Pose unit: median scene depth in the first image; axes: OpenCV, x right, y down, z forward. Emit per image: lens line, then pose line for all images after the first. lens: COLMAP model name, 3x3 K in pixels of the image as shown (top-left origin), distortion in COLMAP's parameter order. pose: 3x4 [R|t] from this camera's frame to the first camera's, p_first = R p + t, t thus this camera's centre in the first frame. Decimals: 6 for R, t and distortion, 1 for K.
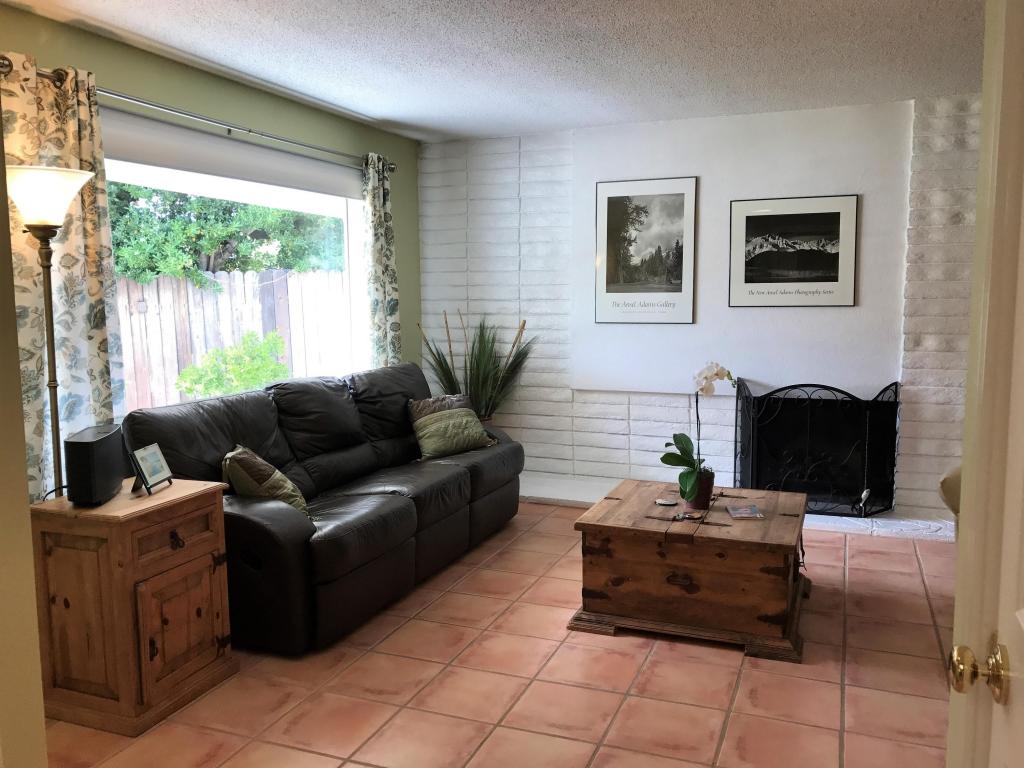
lens RADIAL K [[844.5, 0, 512.4], [0, 844.5, 377.4], [0, 0, 1]] dist [0.028320, -0.024142]
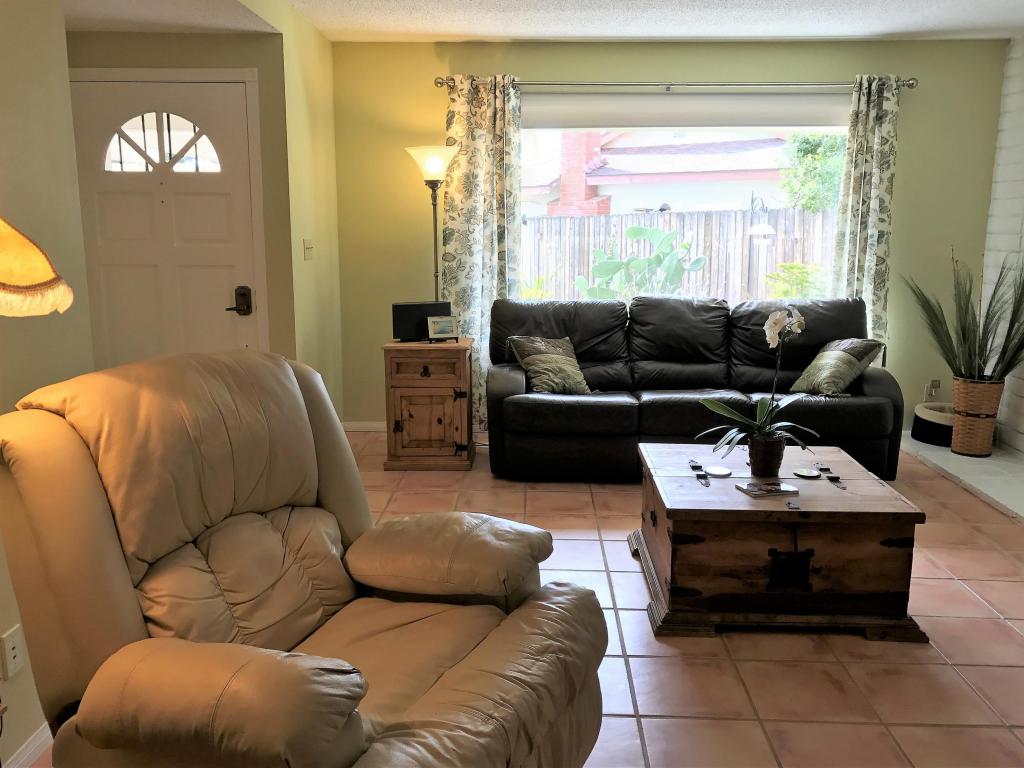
lens RADIAL K [[844.5, 0, 510.1], [0, 844.5, 390.6], [0, 0, 1]] dist [0.028320, -0.024142]
pose [[0.338472, 0.191148, -0.921357, 0.994322], [-0.104939, 0.980710, 0.164910, -0.051883], [0.935107, 0.040869, 0.352002, 0.480245]]
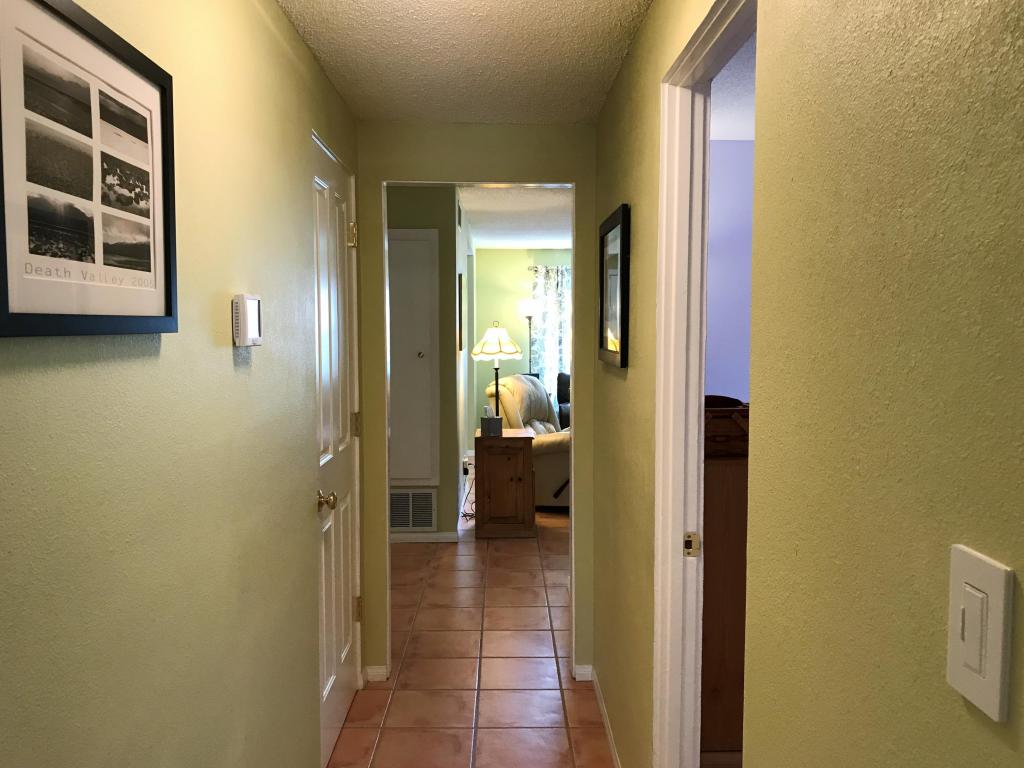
lens RADIAL K [[844.5, 0, 510.9], [0, 844.5, 384.4], [0, 0, 1]] dist [0.028320, -0.024142]
pose [[0.378210, 0.077431, -0.922476, 2.320123], [-0.099362, 0.994134, 0.042708, -0.031446], [0.920372, 0.075506, 0.383685, -0.350320]]
